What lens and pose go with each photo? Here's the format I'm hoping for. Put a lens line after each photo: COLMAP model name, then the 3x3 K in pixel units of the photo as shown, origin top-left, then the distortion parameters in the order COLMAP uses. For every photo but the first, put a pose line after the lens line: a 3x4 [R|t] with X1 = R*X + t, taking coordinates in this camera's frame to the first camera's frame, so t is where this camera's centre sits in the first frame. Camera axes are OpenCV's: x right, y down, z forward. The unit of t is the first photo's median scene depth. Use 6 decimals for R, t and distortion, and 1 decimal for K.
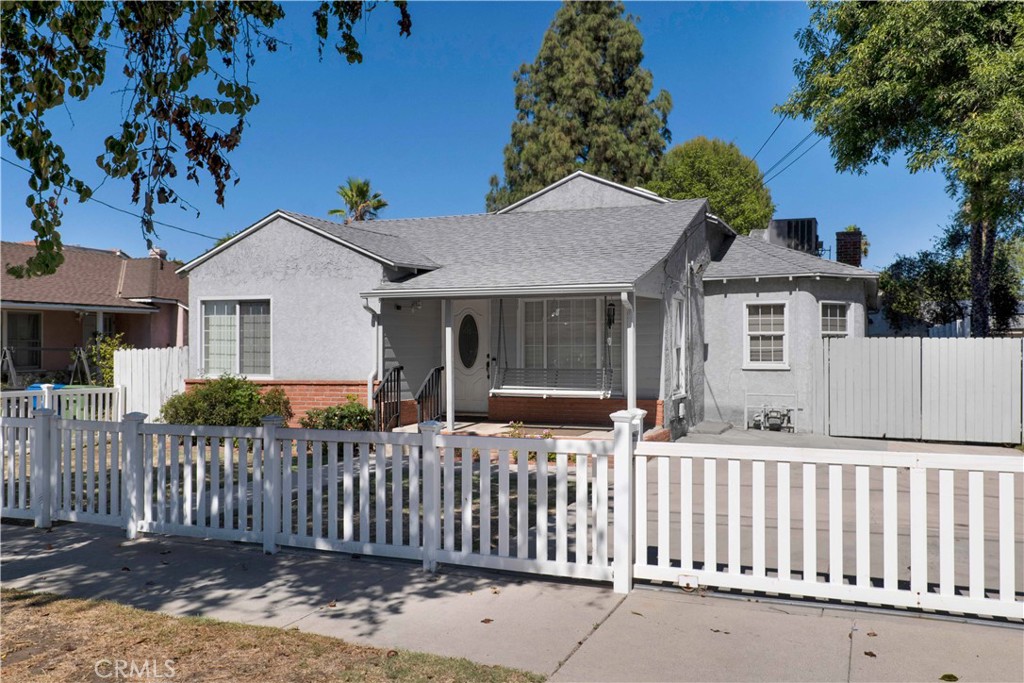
lens RADIAL K [[876.7, 0, 512.7], [0, 876.7, 342.8], [0, 0, 1]] dist [0.000725, 0.001941]
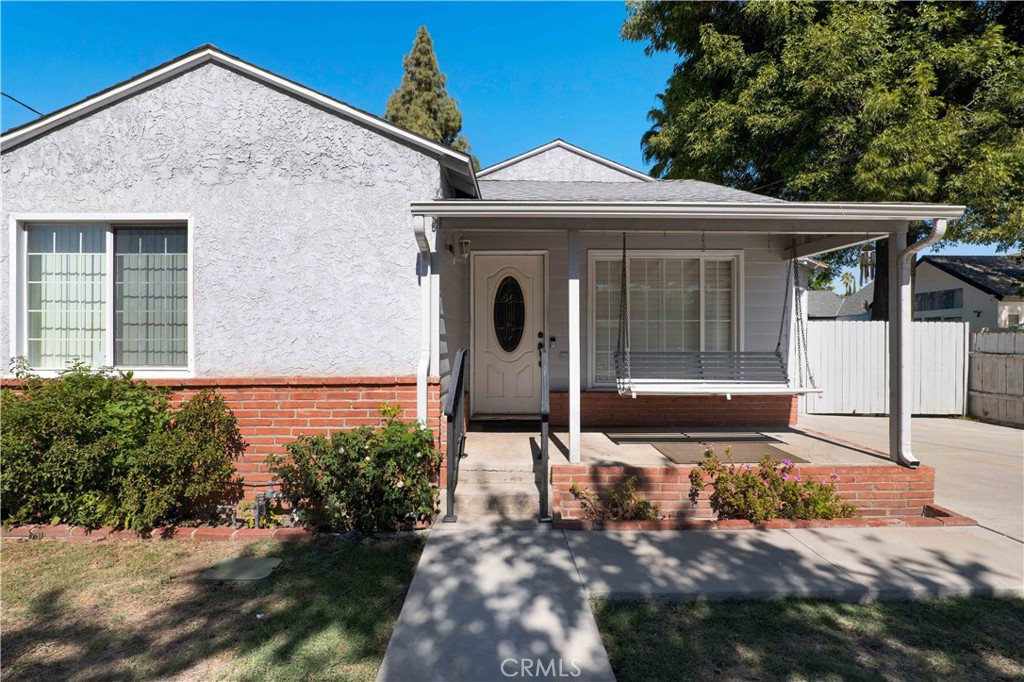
lens RADIAL K [[487.3, 0, 510.9], [0, 487.3, 341.8], [0, 0, 1]] dist [-0.018146, 0.004364]
pose [[0.920162, 0.001485, 0.391534, -0.213931], [-0.004357, 0.999970, 0.006448, 0.018890], [-0.391513, -0.007639, 0.920141, 0.667801]]
